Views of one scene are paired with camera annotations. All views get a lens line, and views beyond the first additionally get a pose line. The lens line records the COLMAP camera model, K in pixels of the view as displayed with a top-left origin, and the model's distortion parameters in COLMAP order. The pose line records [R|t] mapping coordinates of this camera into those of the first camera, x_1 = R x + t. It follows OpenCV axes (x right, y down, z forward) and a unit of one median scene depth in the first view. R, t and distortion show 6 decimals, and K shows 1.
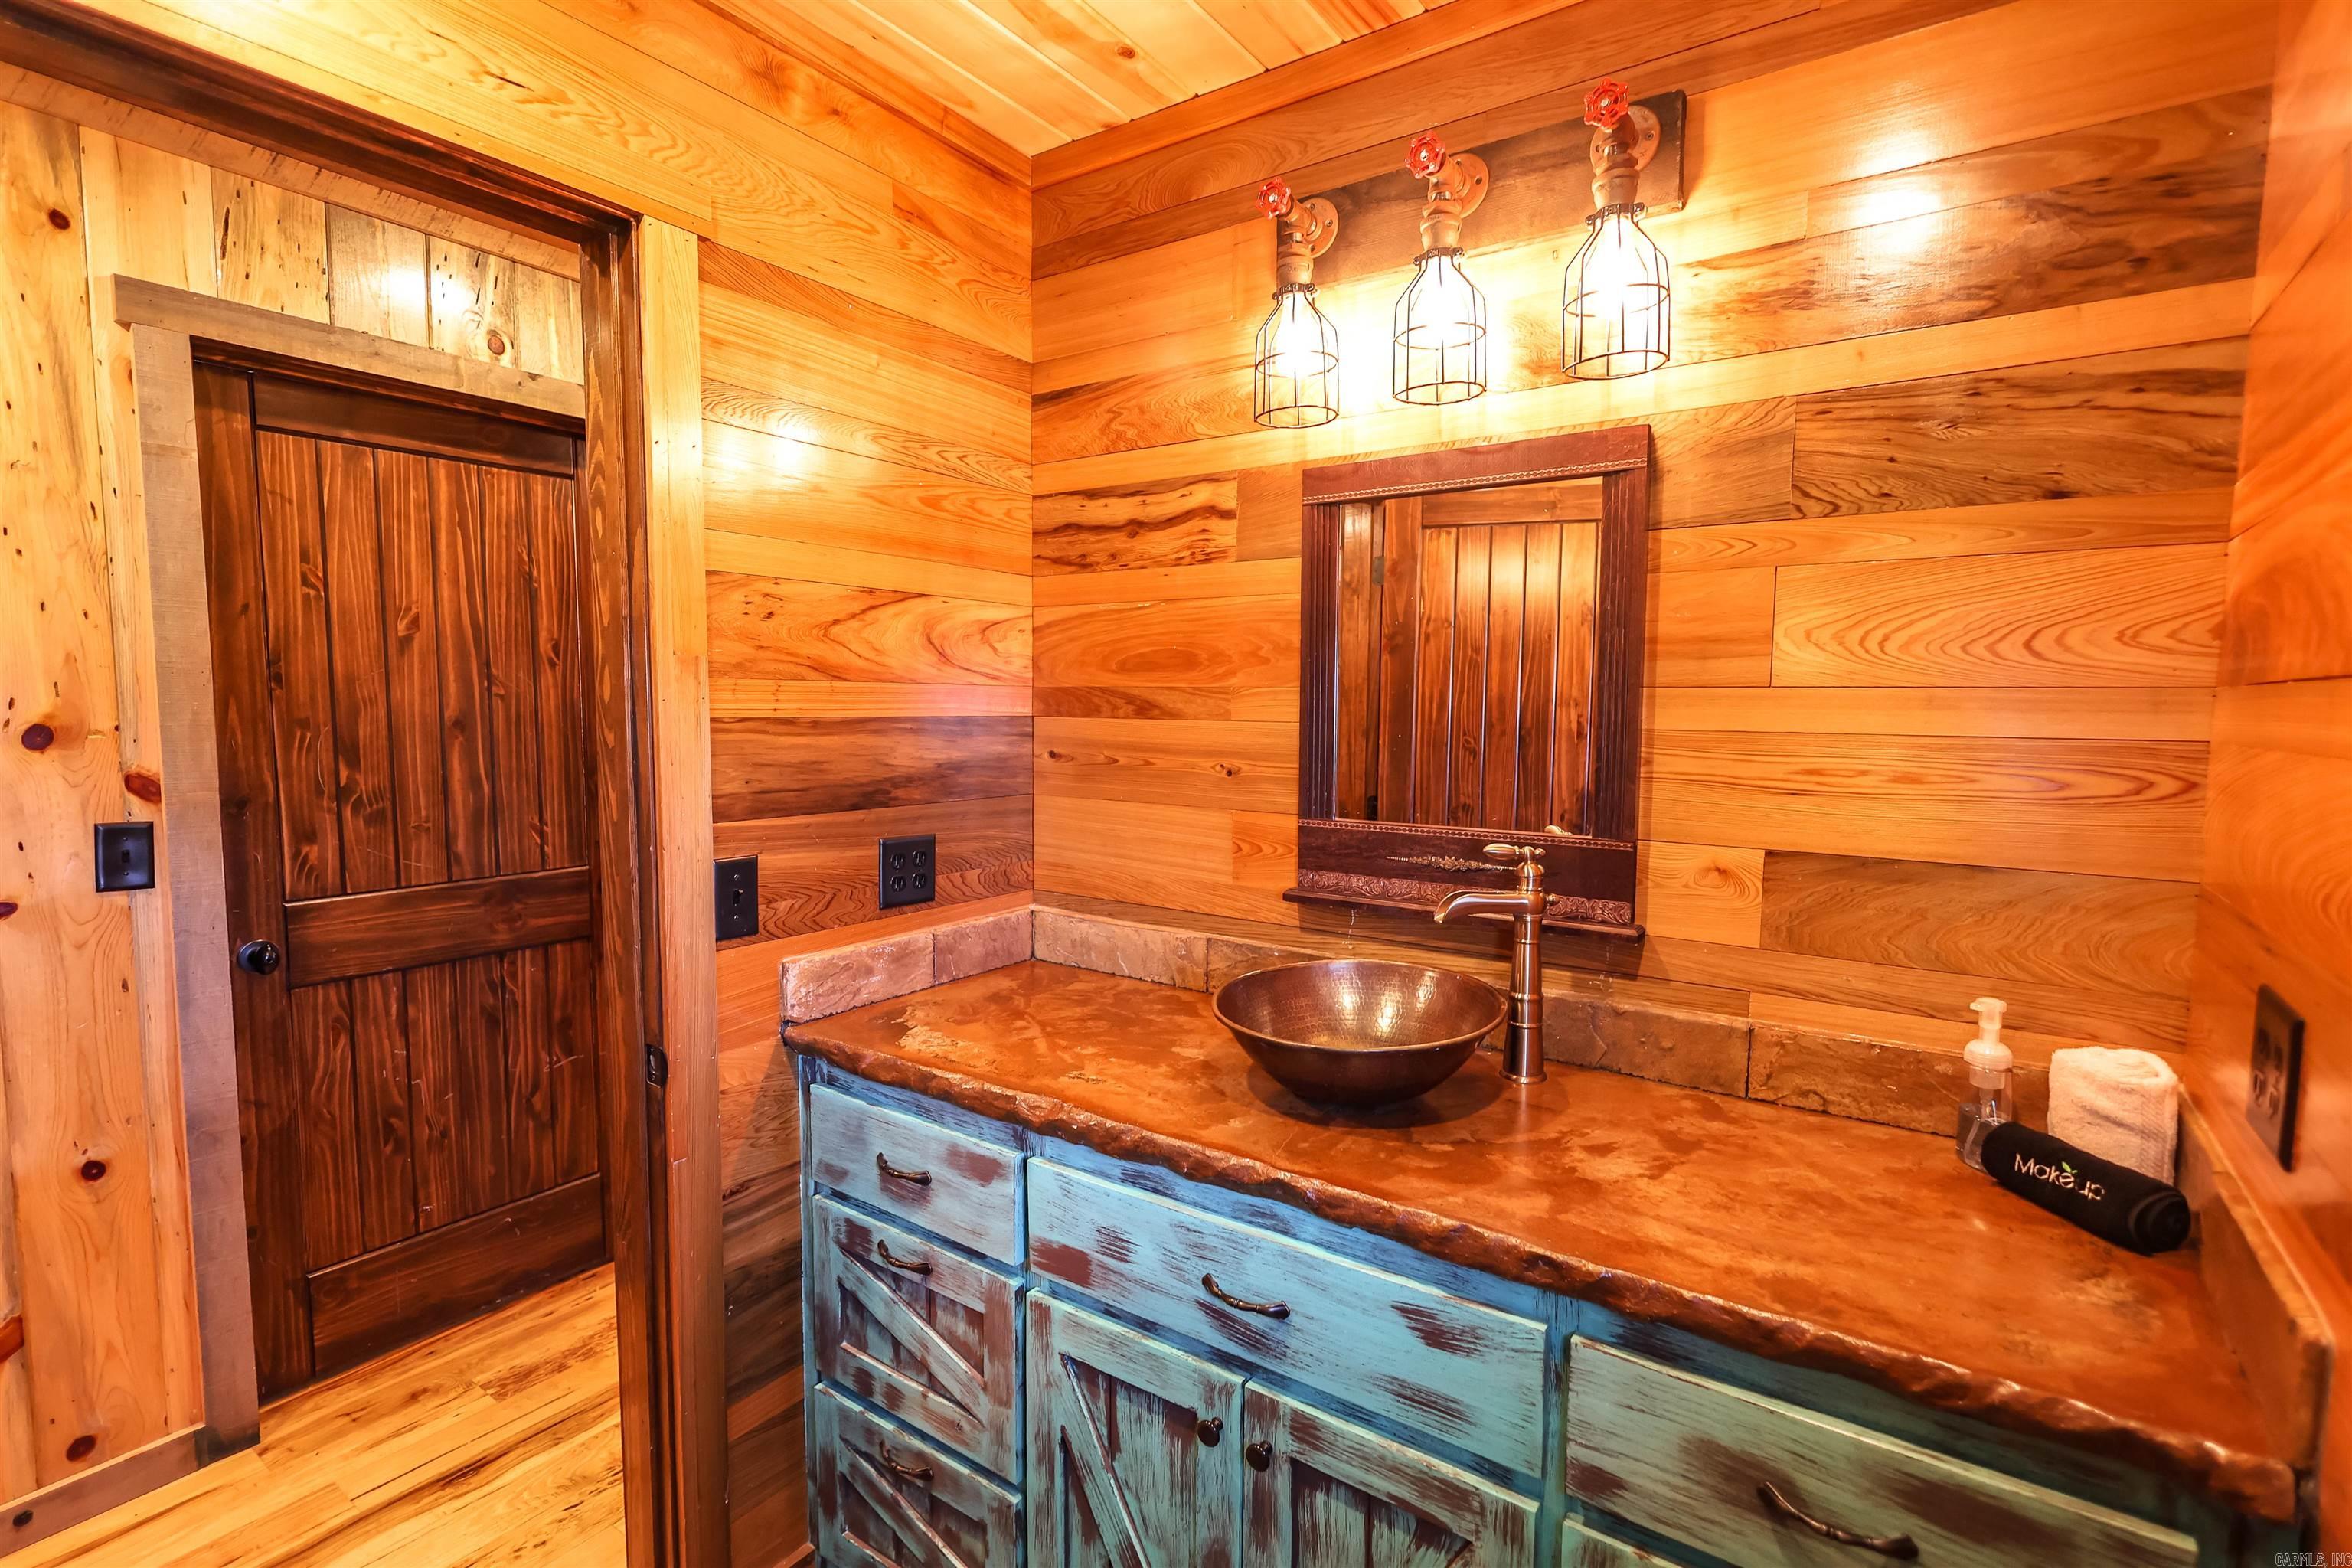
lens RADIAL K [[1087.2, 0, 1177.2], [0, 1087.2, 788.7], [0, 0, 1]] dist [-0.001115, 0.001077]
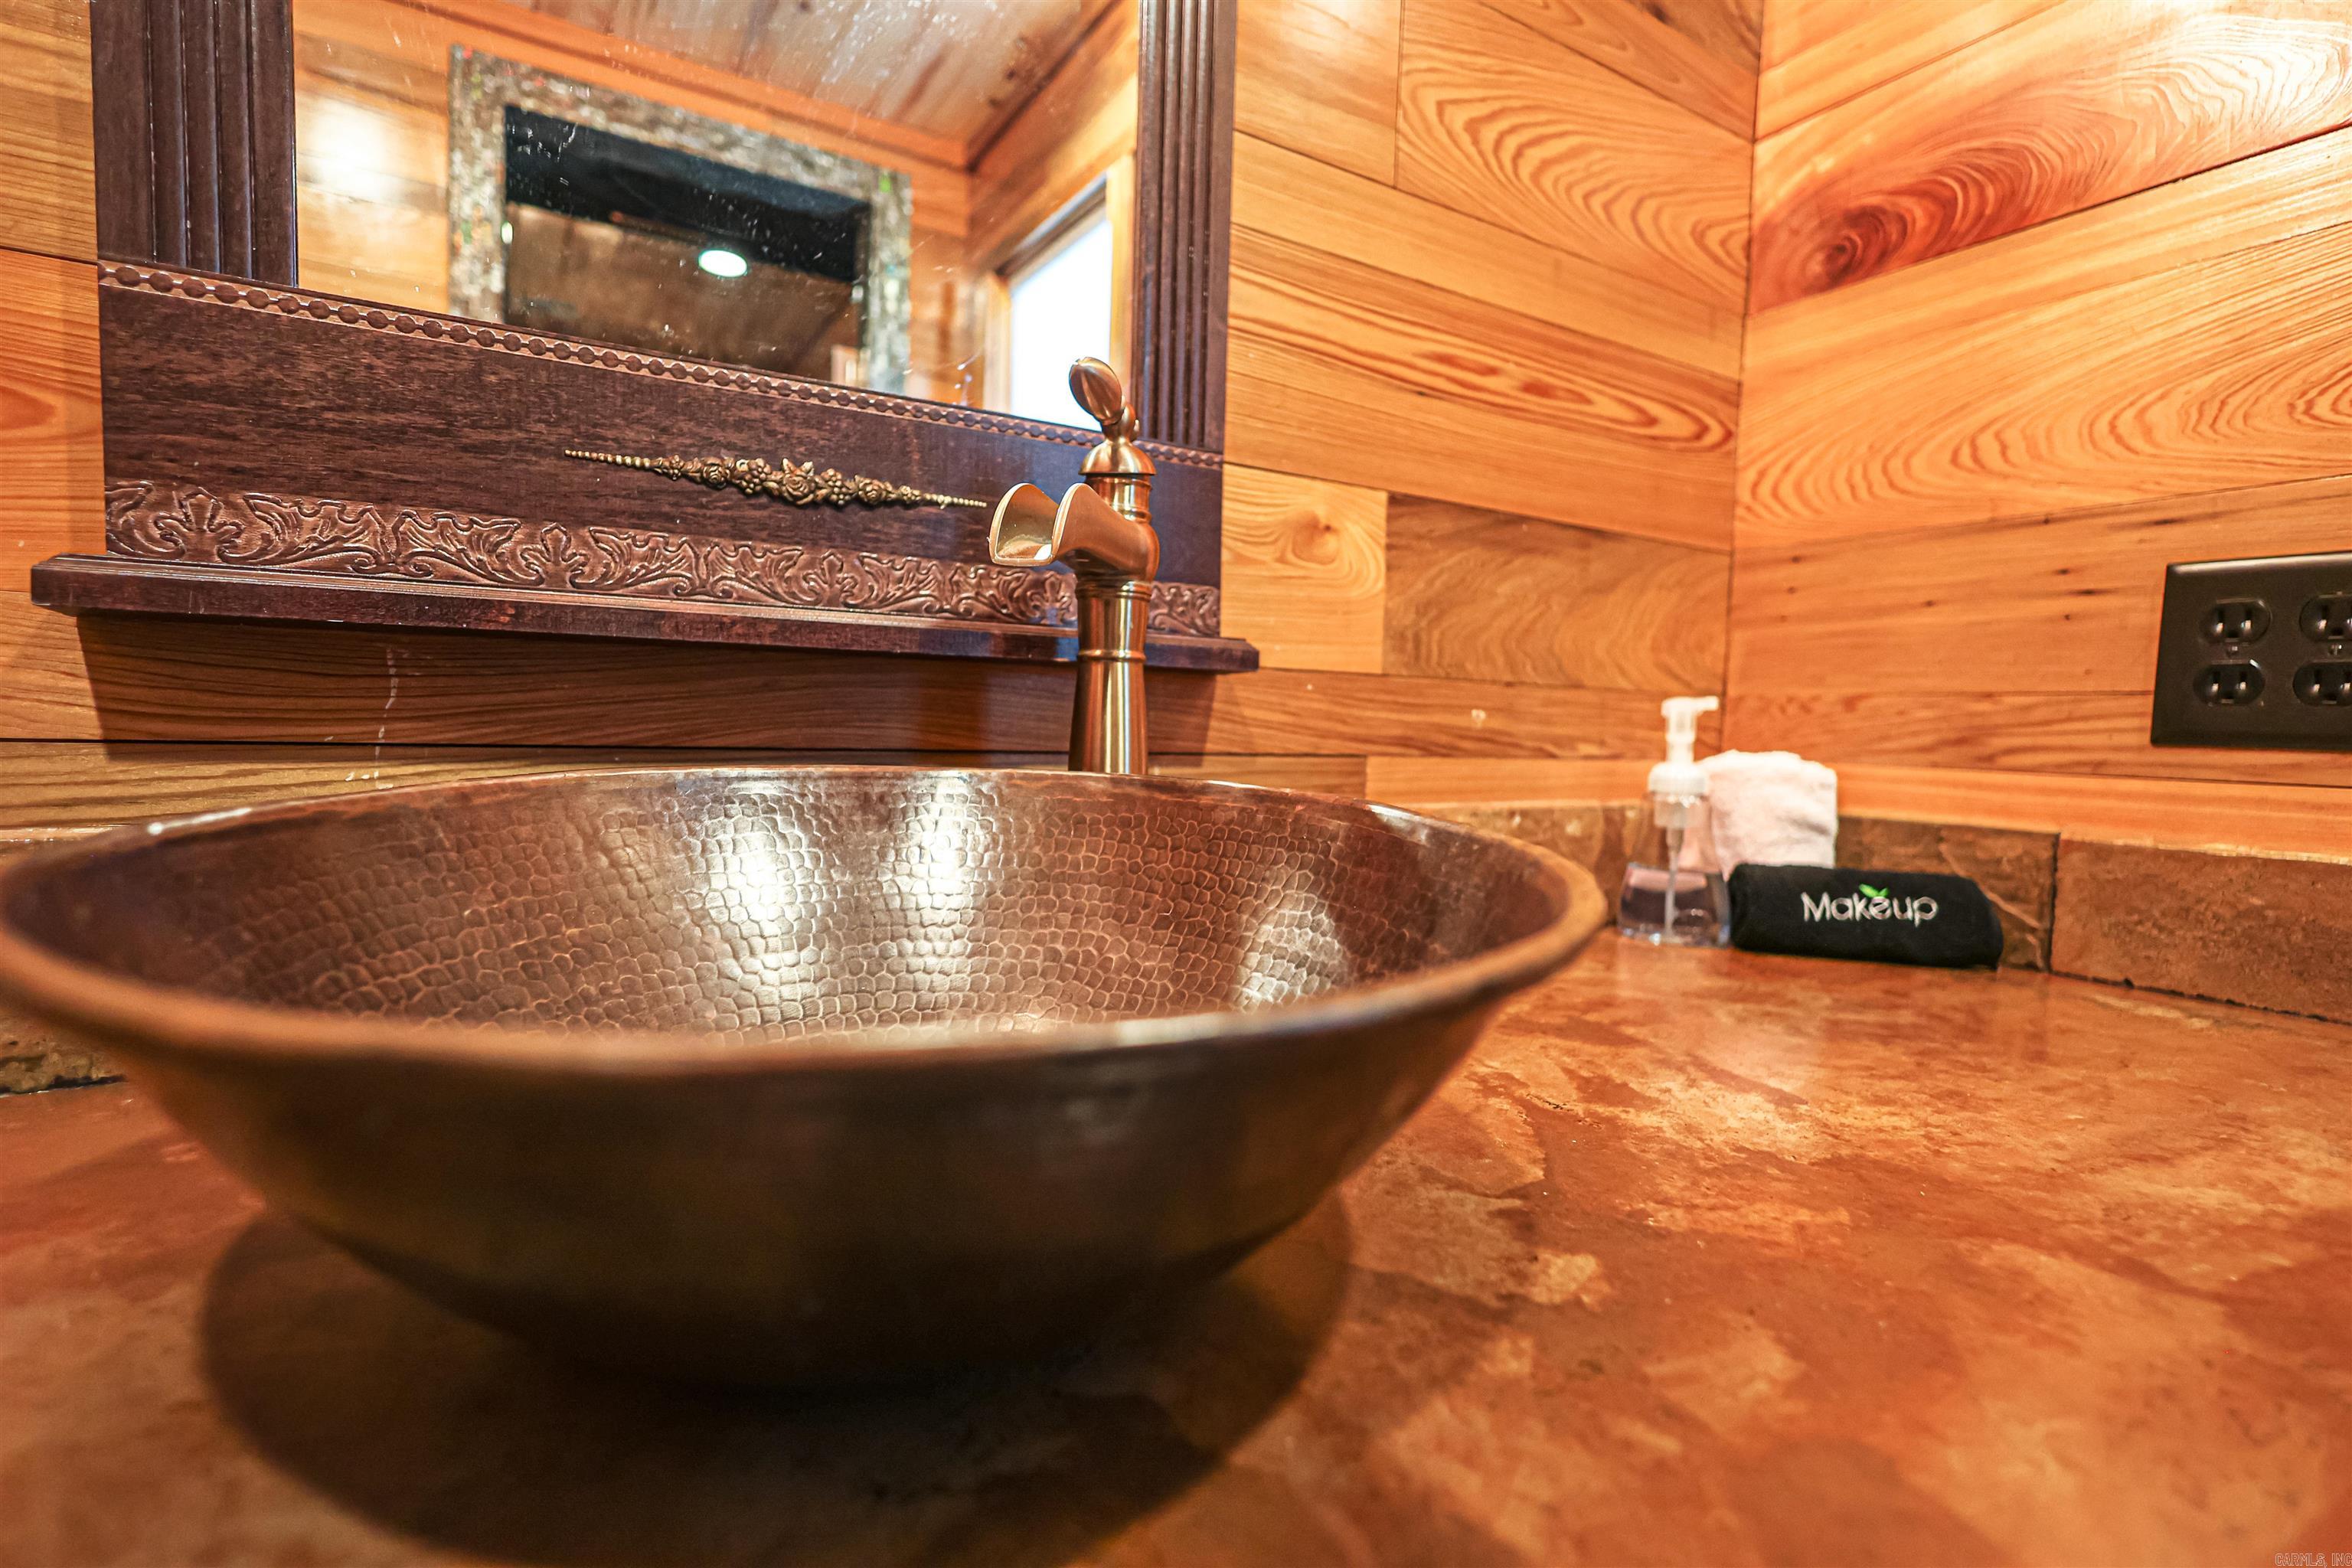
lens RADIAL K [[1087.2, 0, 1162.1], [0, 1087.2, 786.3], [0, 0, 1]] dist [-0.001115, 0.001077]
pose [[0.409031, -0.040341, 0.911628, -0.015322], [0.056067, 0.998246, 0.019018, 0.196109], [-0.910797, 0.043333, 0.410575, 0.920609]]
